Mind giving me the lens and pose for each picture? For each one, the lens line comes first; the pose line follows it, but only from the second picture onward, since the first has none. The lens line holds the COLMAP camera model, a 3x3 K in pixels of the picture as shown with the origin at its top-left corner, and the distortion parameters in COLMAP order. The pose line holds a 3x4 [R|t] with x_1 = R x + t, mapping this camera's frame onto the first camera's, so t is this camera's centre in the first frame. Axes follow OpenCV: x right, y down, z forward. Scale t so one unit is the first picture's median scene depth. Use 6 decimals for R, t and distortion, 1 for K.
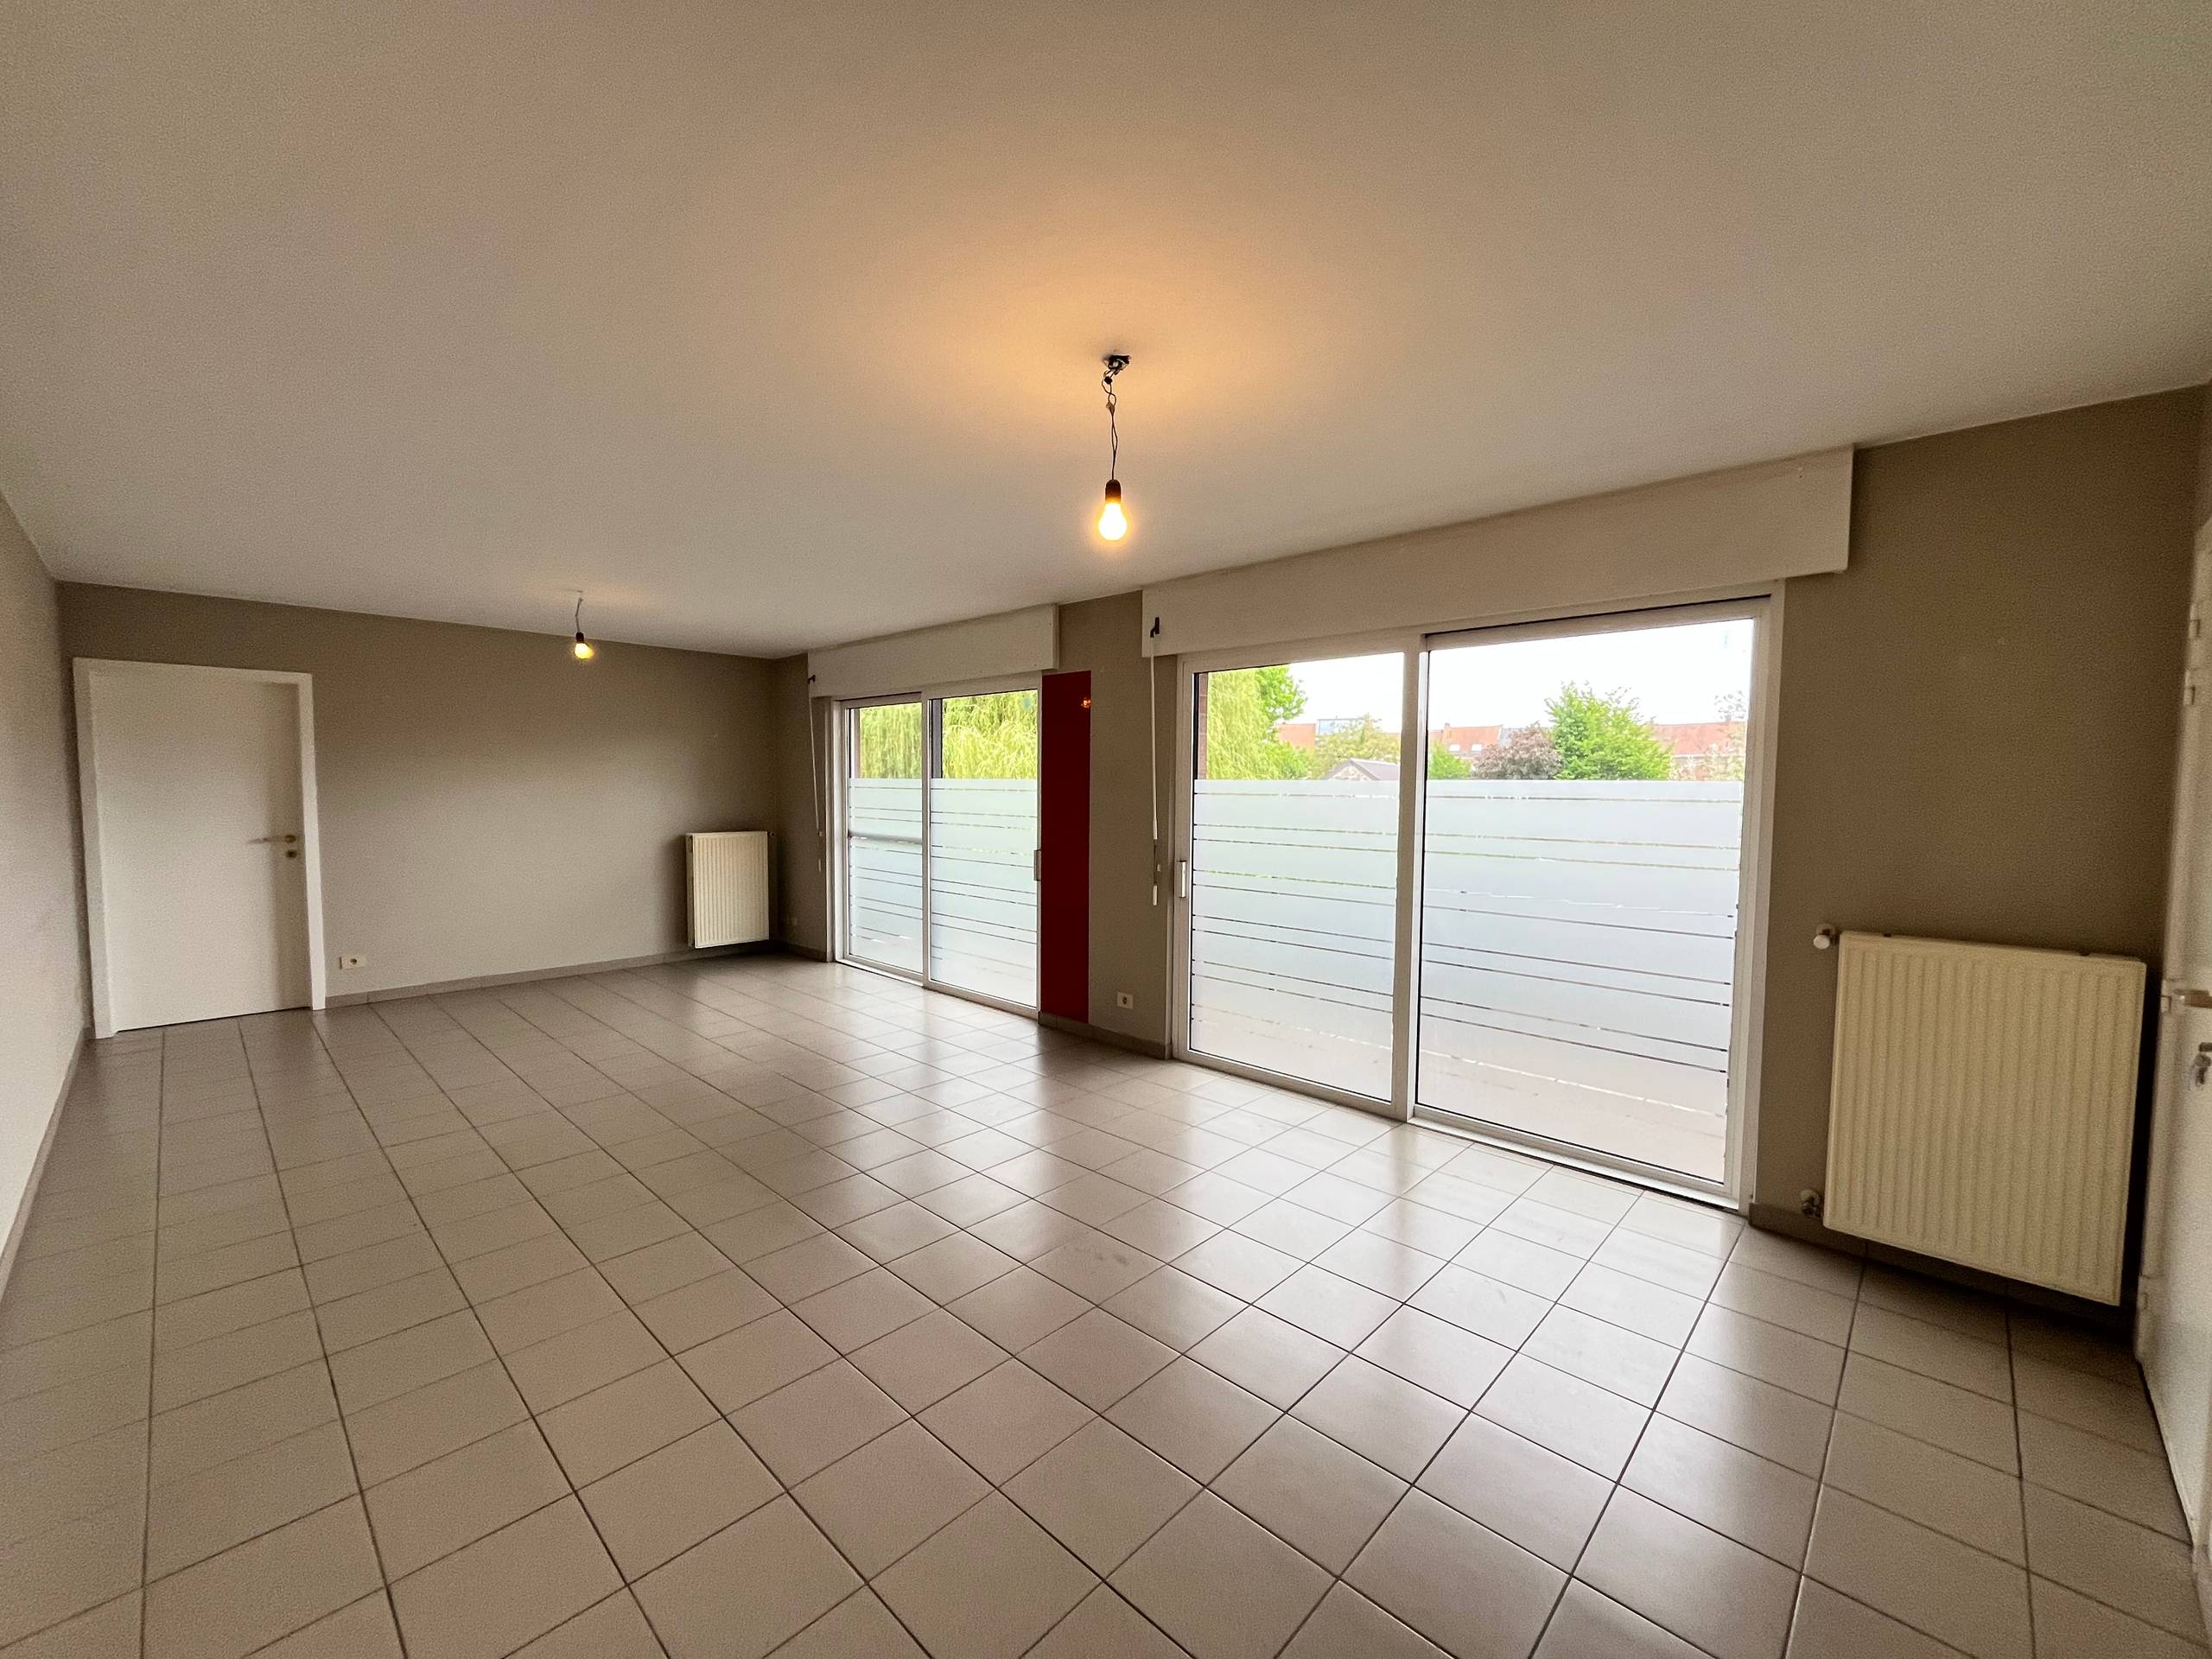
lens RADIAL K [[888.8, 0, 1093.3], [0, 888.8, 828.7], [0, 0, 1]] dist [-0.003138, -0.000218]
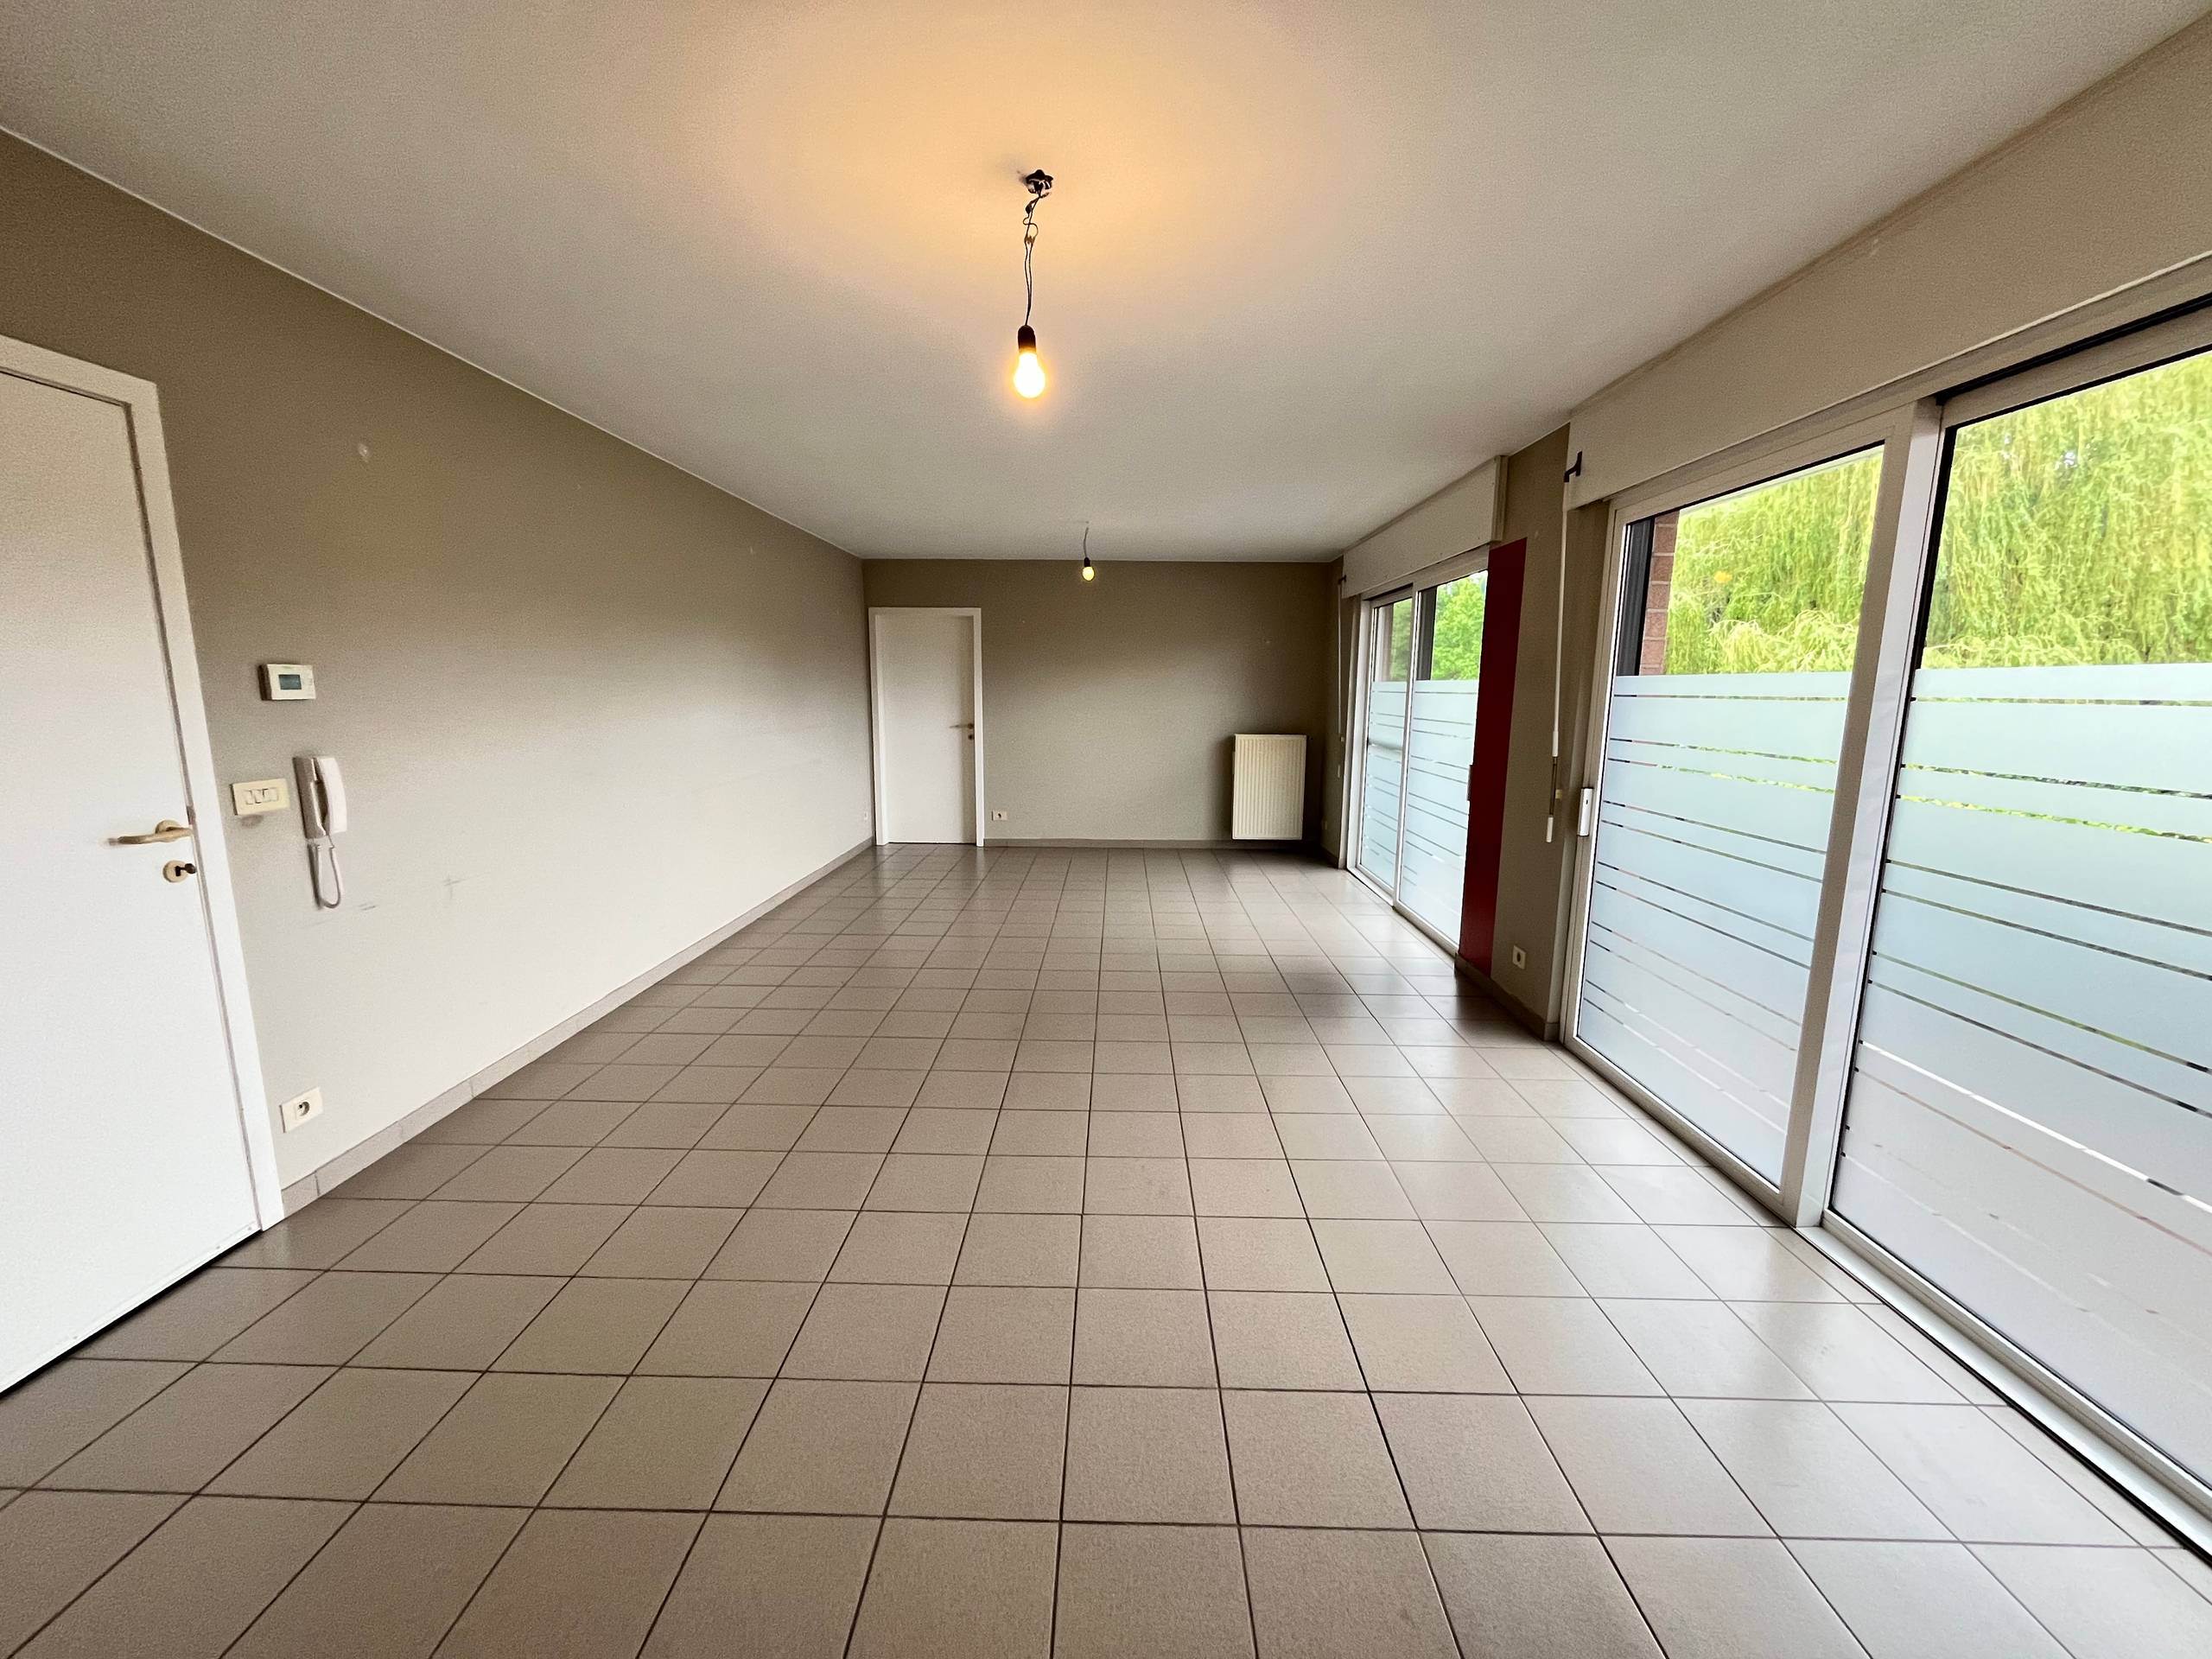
lens RADIAL K [[888.8, 0, 1093.3], [0, 888.8, 828.7], [0, 0, 1]] dist [-0.003138, -0.000218]
pose [[0.677646, 0.112404, -0.726747, 0.301793], [-0.040098, 0.992427, 0.116107, 0.001238], [0.734294, -0.049538, 0.677022, 0.162568]]
